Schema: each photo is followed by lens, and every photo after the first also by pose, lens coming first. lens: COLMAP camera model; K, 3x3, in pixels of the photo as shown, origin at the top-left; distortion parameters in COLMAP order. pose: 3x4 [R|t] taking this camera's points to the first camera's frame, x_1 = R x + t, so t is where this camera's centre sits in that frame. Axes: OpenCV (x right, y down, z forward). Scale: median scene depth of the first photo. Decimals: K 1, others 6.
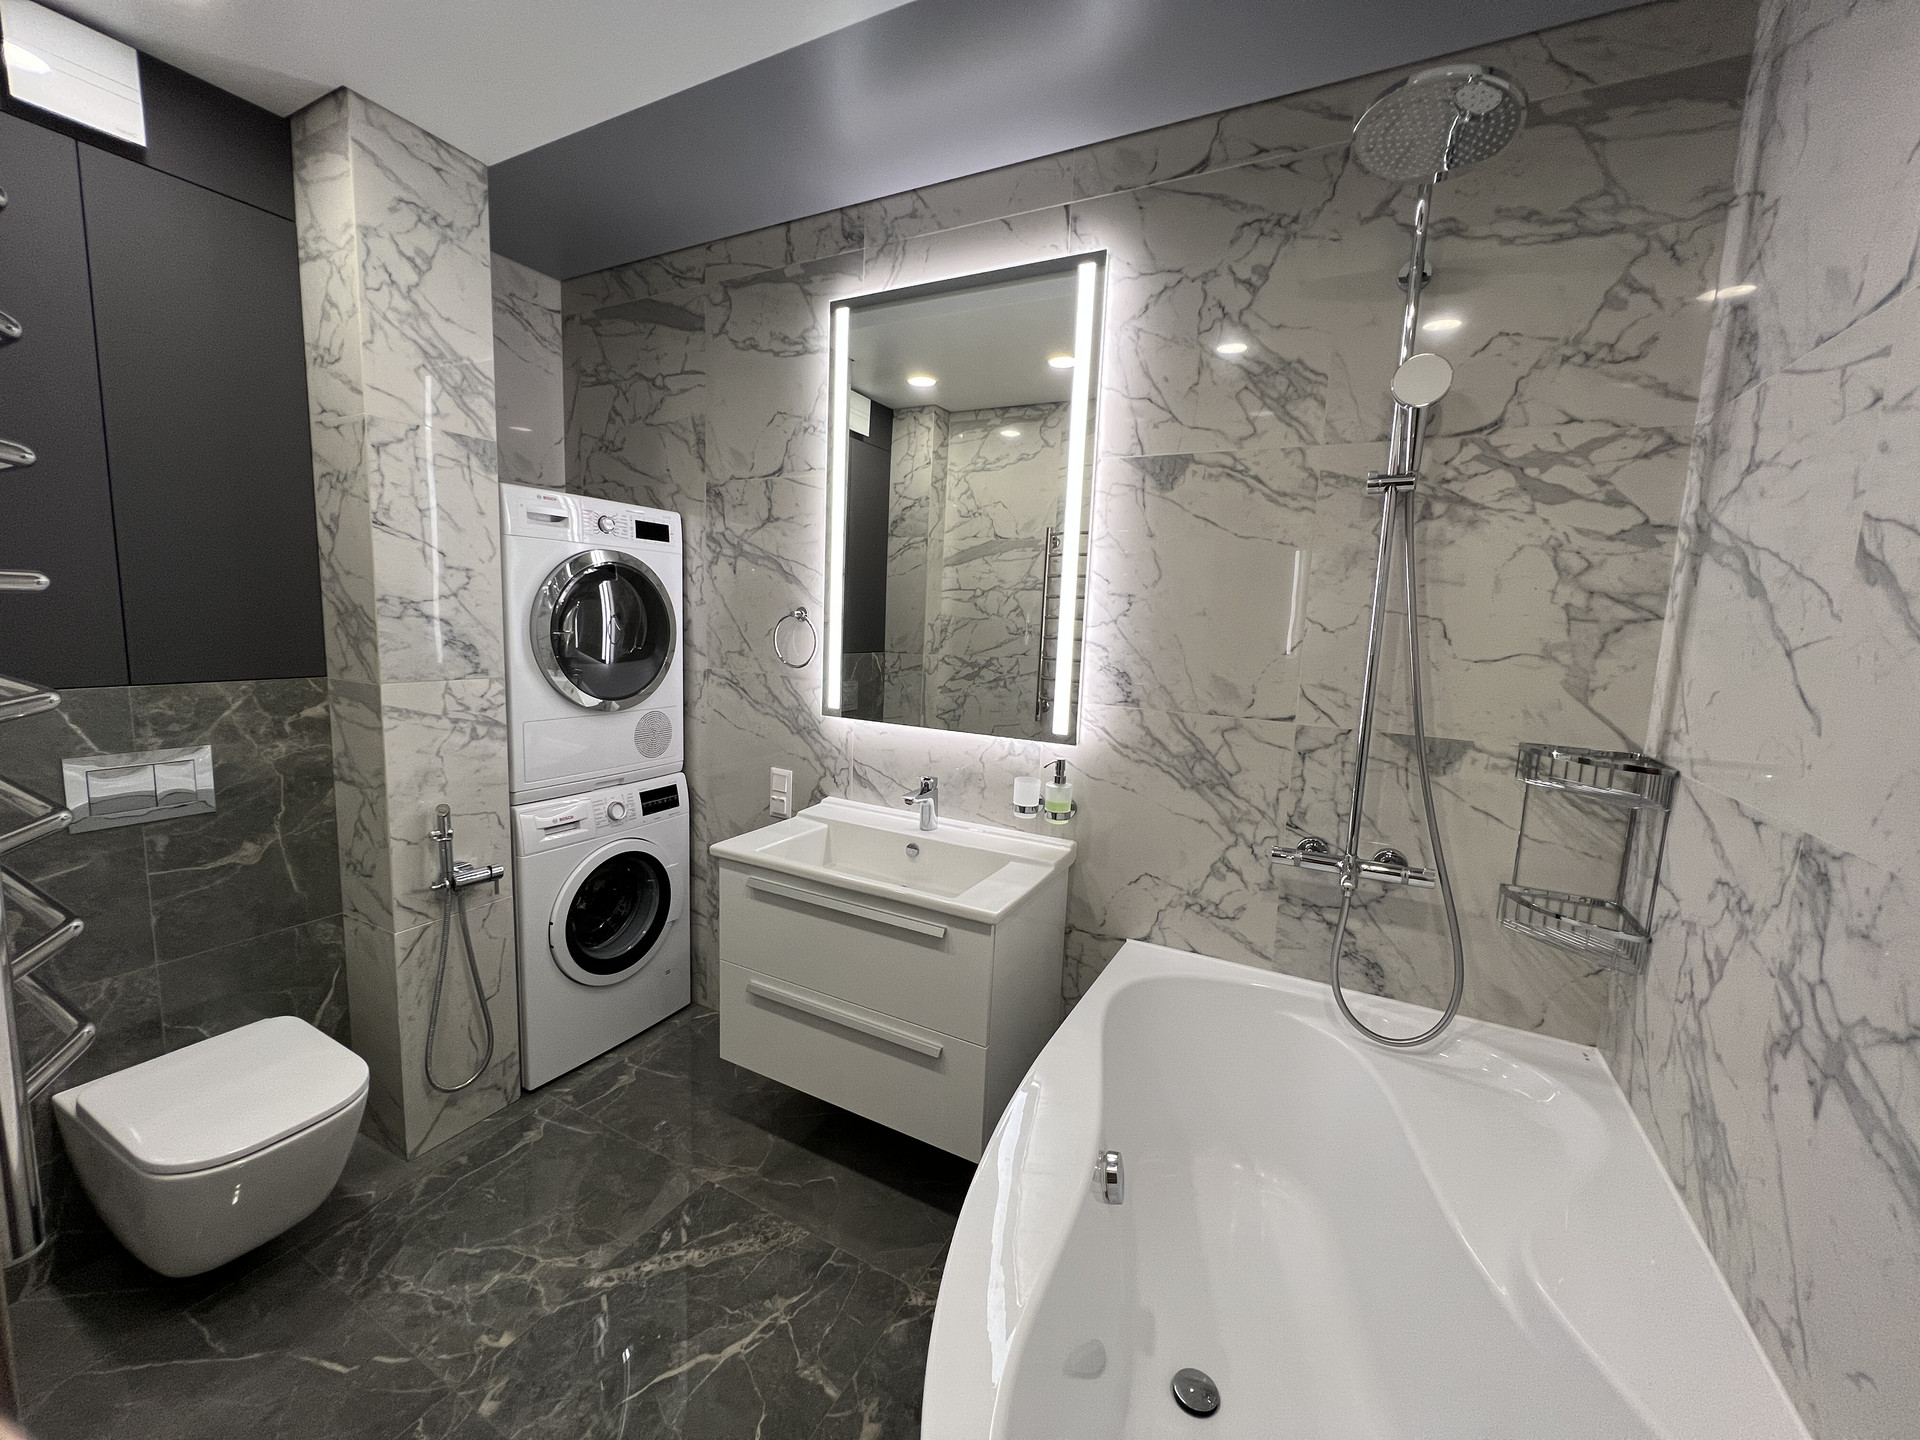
lens RADIAL K [[764.7, 0, 956.4], [0, 764.7, 714.5], [0, 0, 1]] dist [-0.002130, 0.000714]
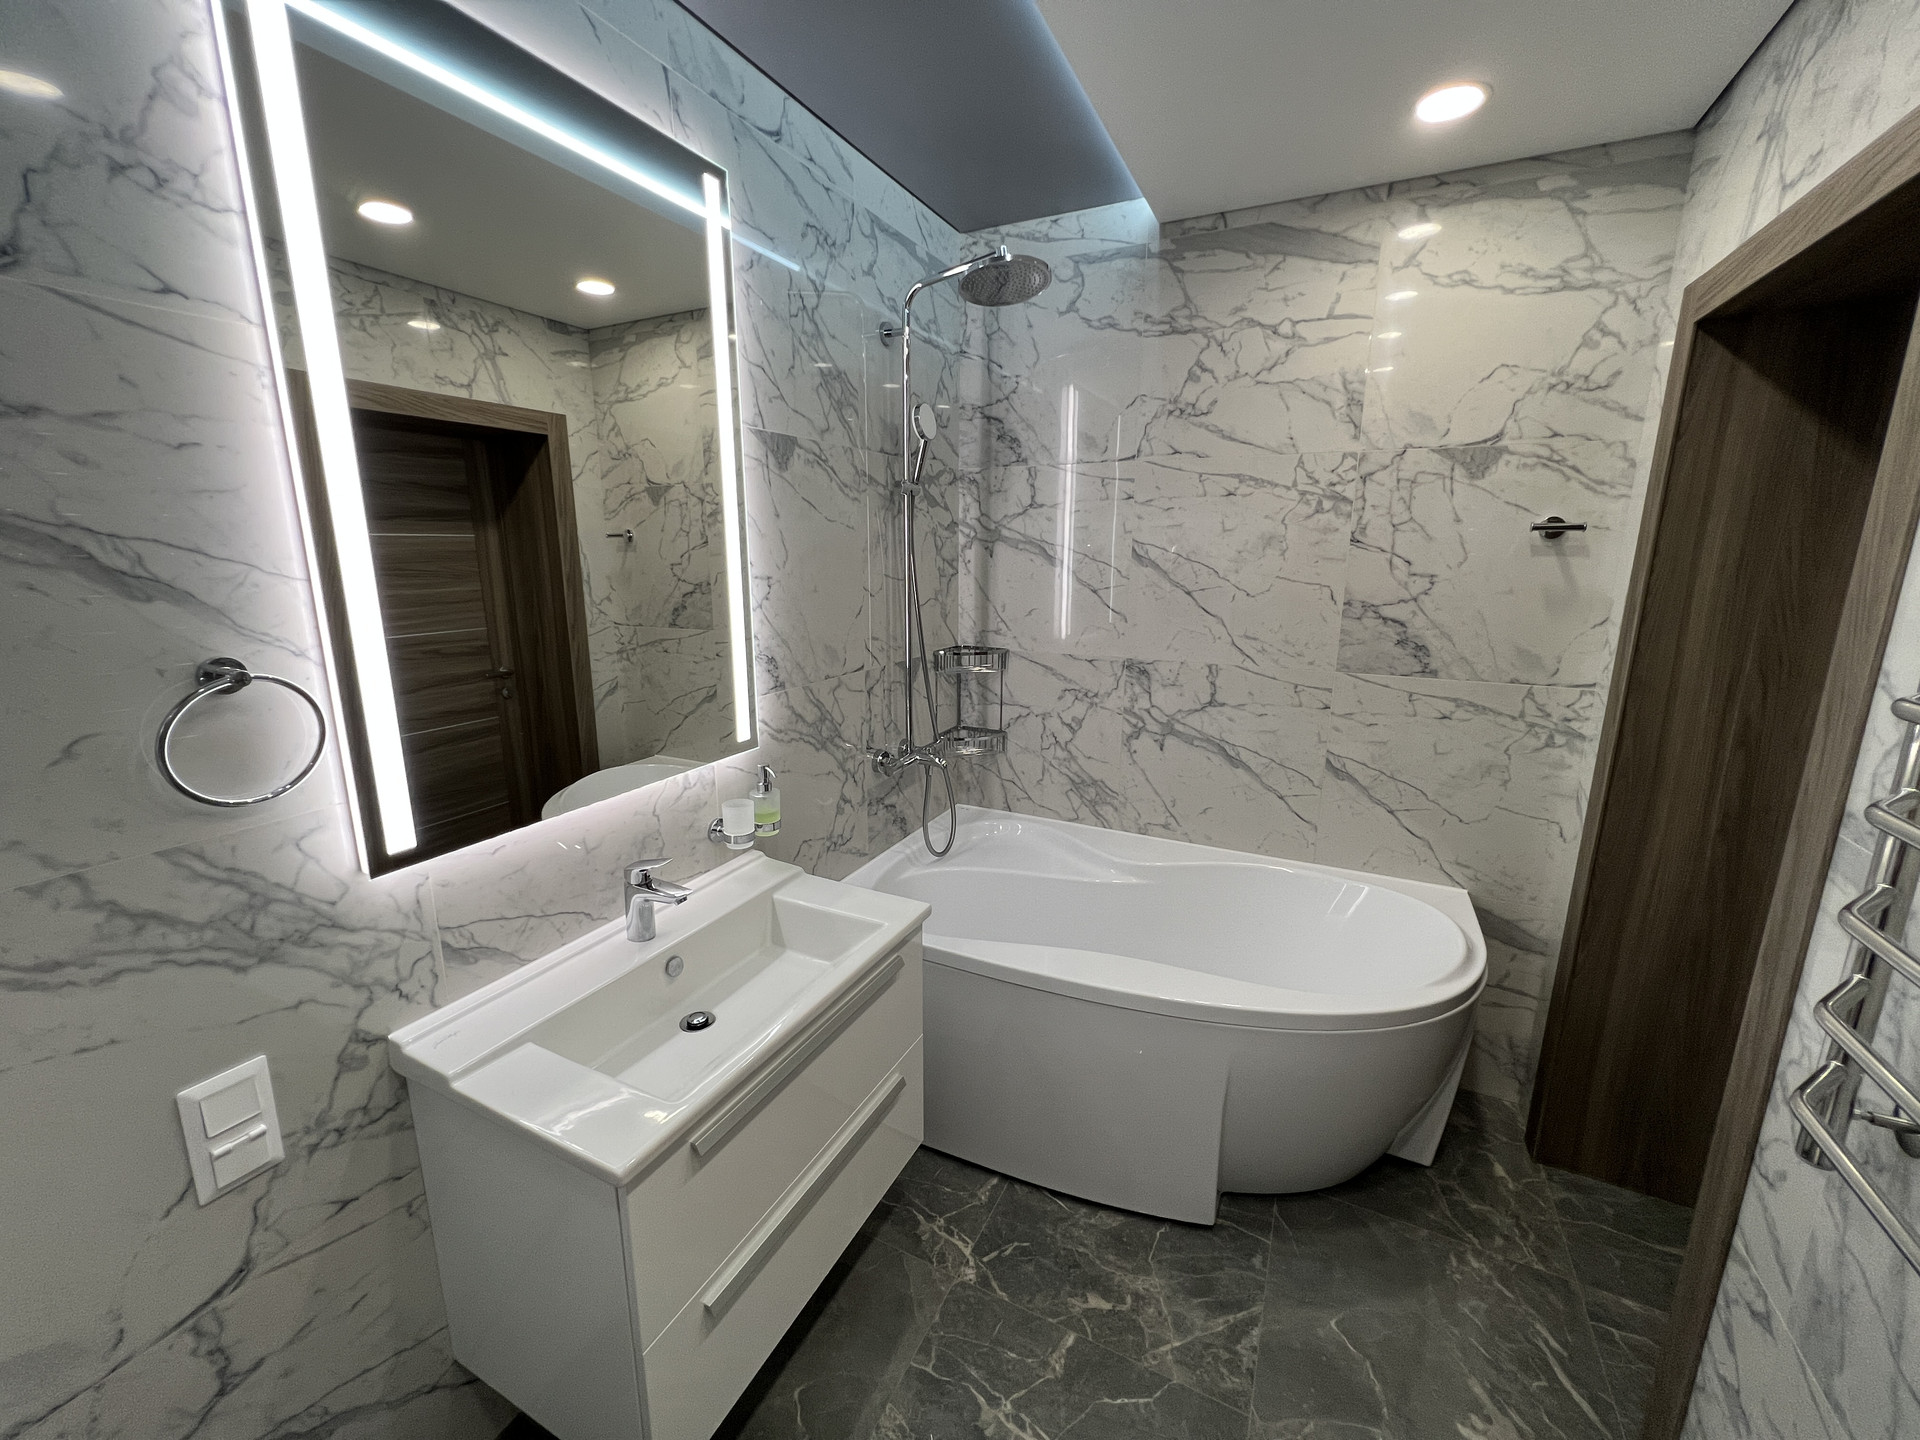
lens RADIAL K [[764.7, 0, 954.5], [0, 764.7, 714.3], [0, 0, 1]] dist [-0.002130, 0.000714]
pose [[-0.024572, -0.253439, 0.967039, -0.785916], [0.128346, 0.958526, 0.254469, -0.215884], [-0.991425, 0.130368, 0.008974, 0.822941]]
